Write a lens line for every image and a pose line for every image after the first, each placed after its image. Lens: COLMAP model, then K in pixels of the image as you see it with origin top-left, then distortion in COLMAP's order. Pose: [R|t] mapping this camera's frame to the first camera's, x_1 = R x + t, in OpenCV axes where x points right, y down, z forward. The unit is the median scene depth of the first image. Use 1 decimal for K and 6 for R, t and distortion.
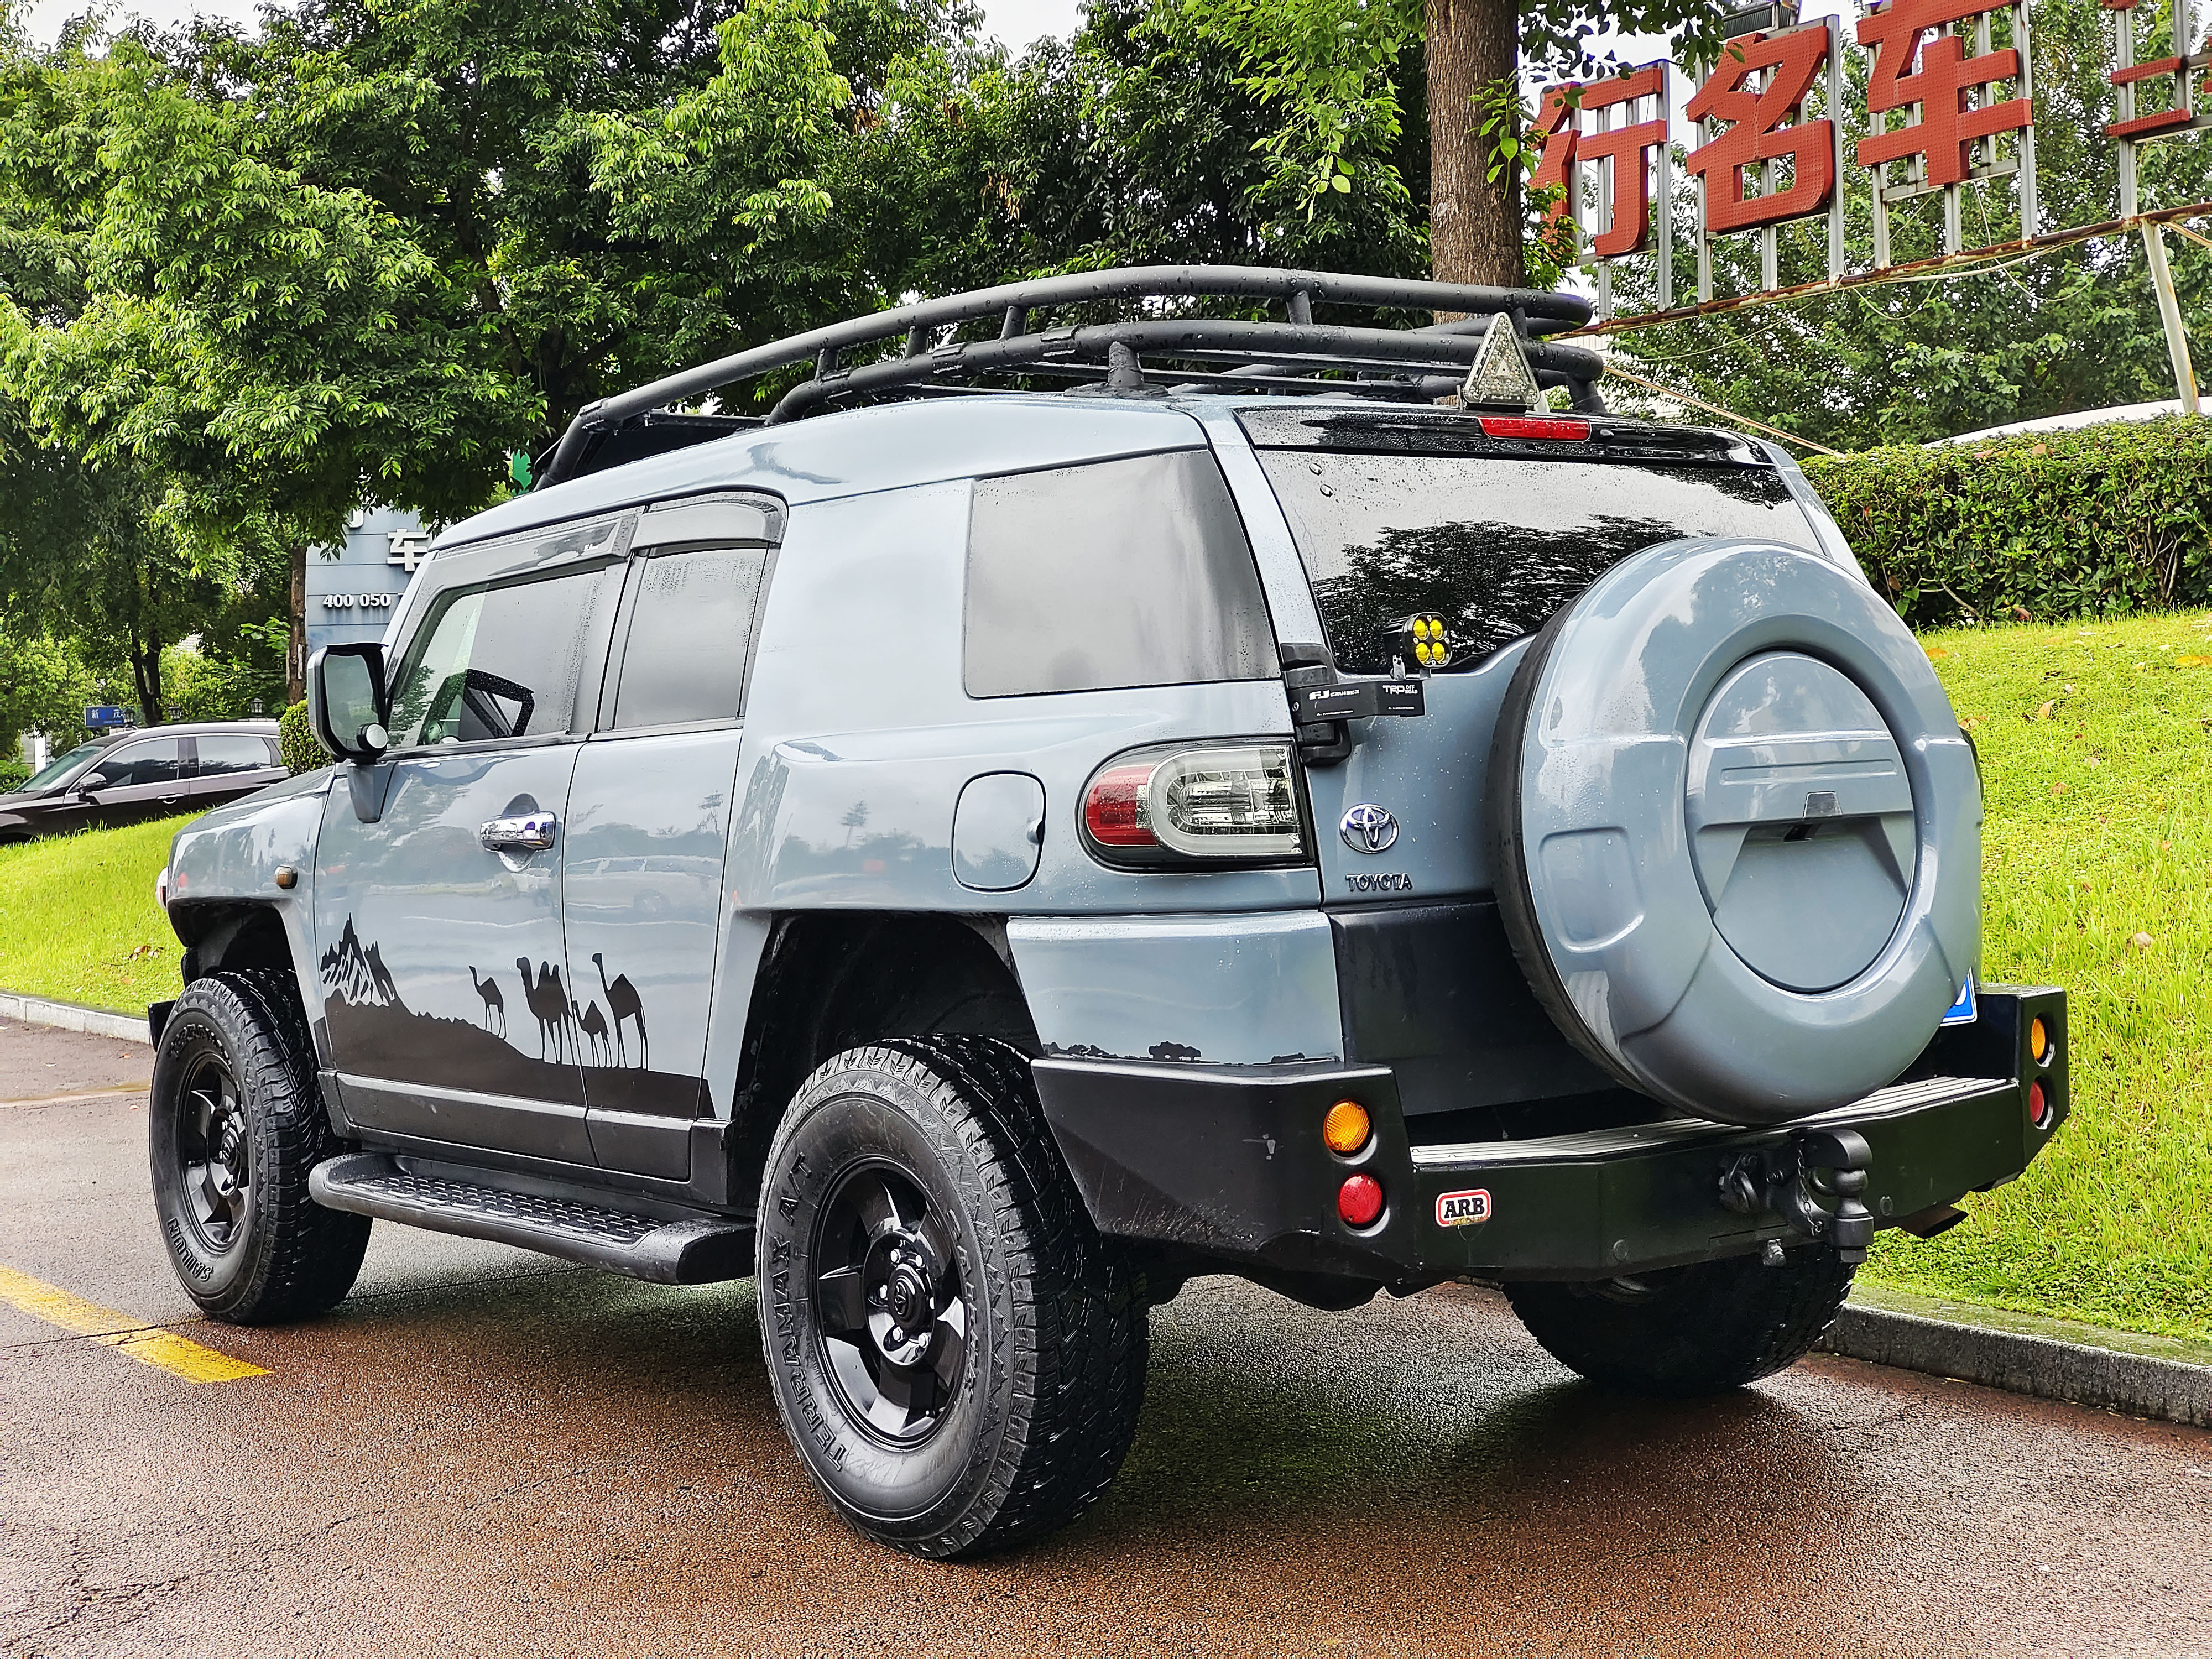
lens RADIAL K [[3017.7, 0, 1106.0], [0, 3017.7, 829.5], [0, 0, 1]] dist [0.159557, 0.007622]
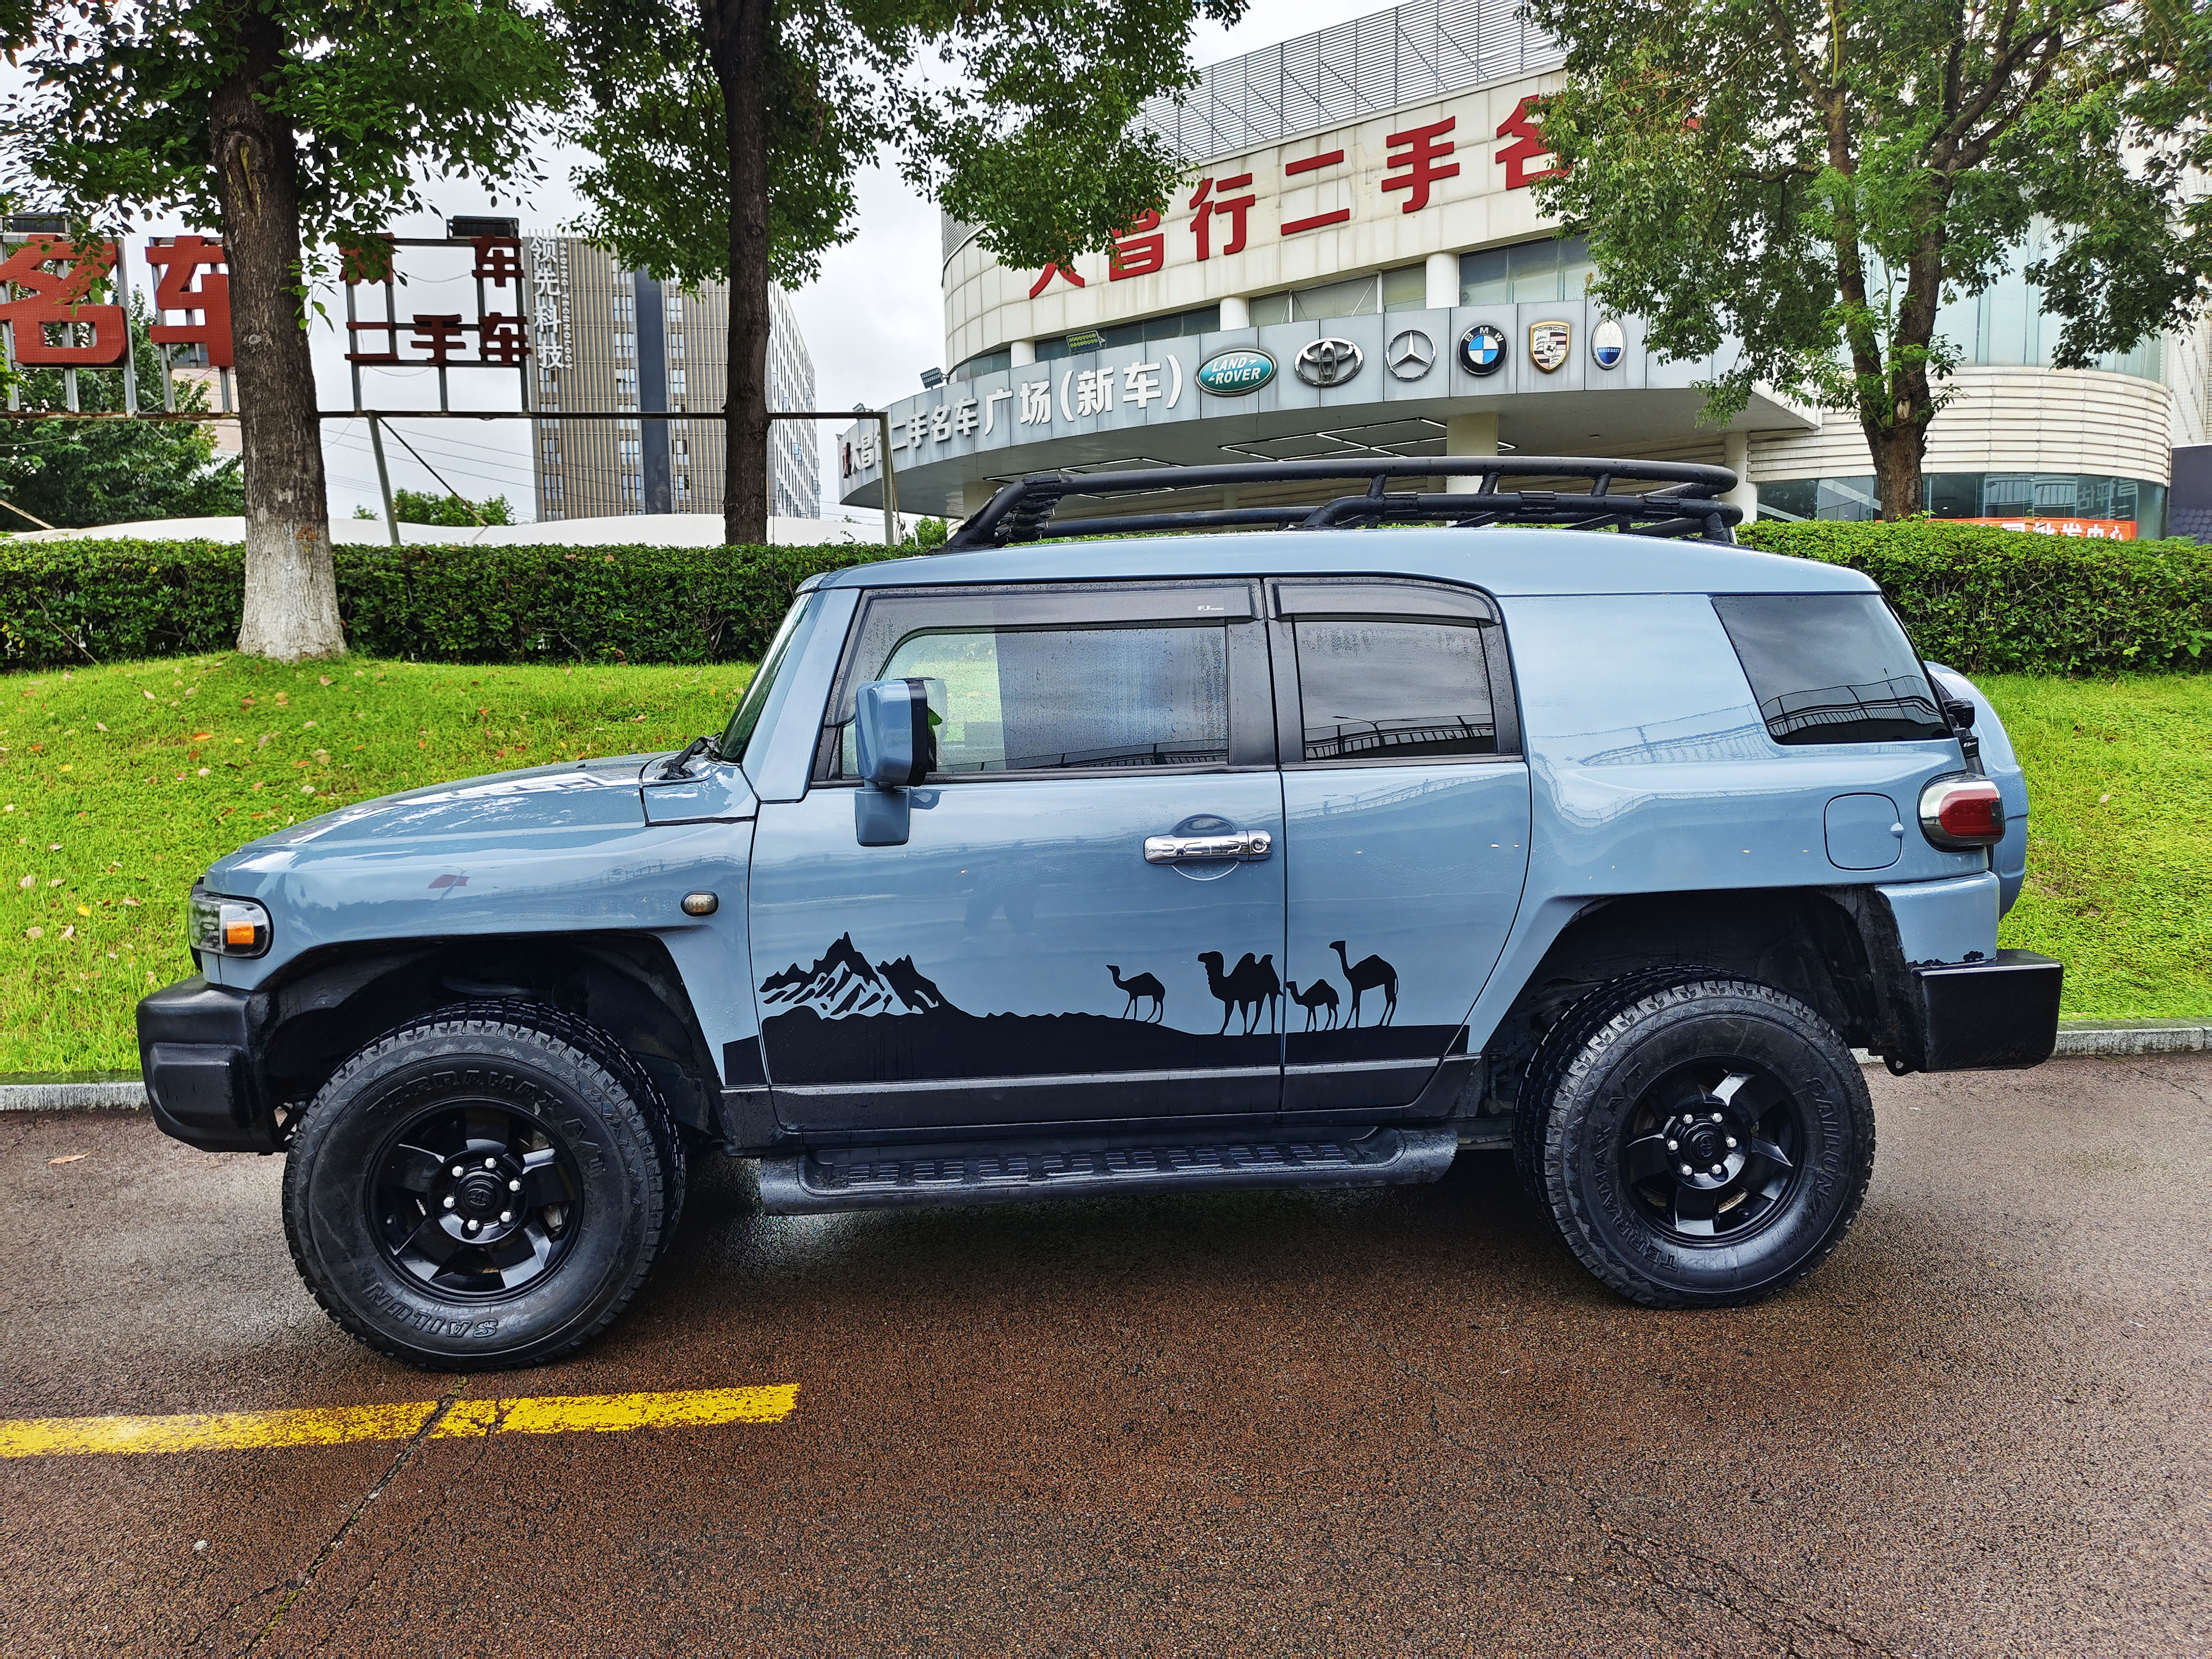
lens RADIAL K [[1530.1, 0, 1106.0], [0, 1530.1, 829.5], [0, 0, 1]] dist [0.039697, -0.033747]
pose [[0.523212, -0.058470, 0.850195, -0.703997], [0.015527, 0.998132, 0.059088, -0.040747], [-0.852061, -0.017715, 0.523142, 0.707023]]
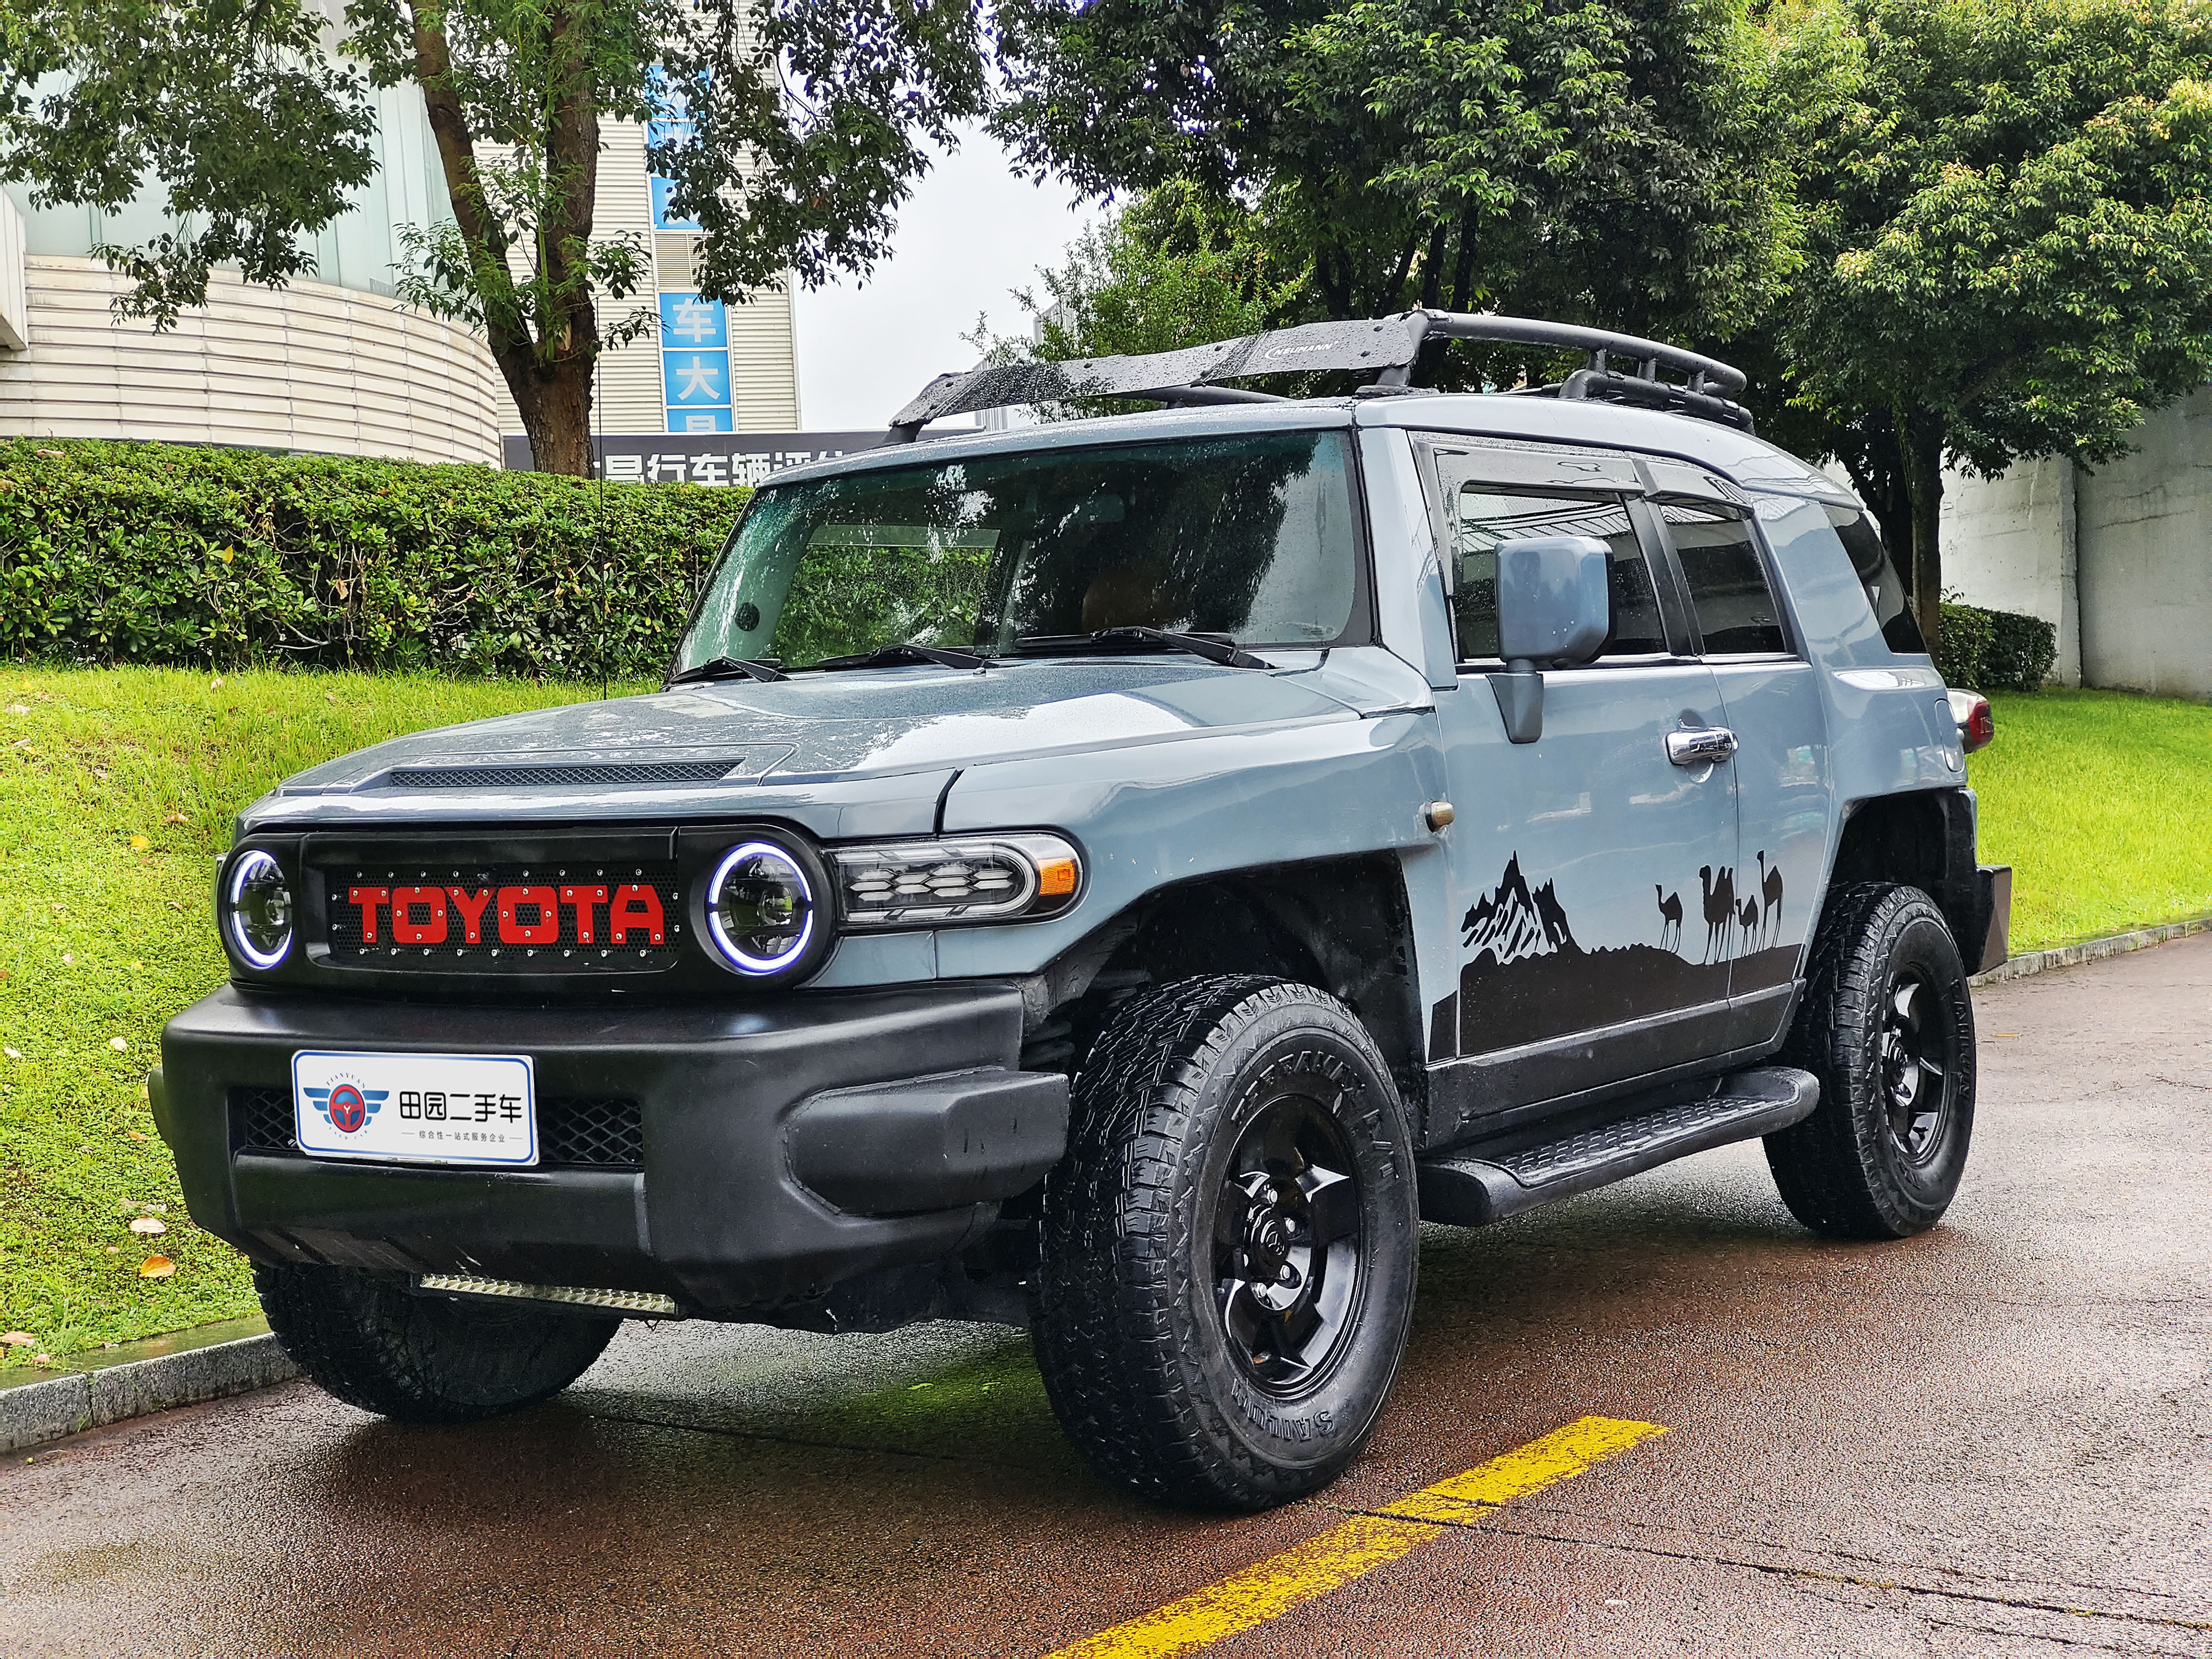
lens RADIAL K [[3017.7, 0, 1106.0], [0, 3017.7, 829.5], [0, 0, 1]] dist [0.159557, 0.007622]
pose [[-0.322622, 0.025555, 0.946183, -1.083653], [0.074227, 0.997240, -0.001625, 0.015957], [-0.943613, 0.069708, -0.323629, 1.494859]]
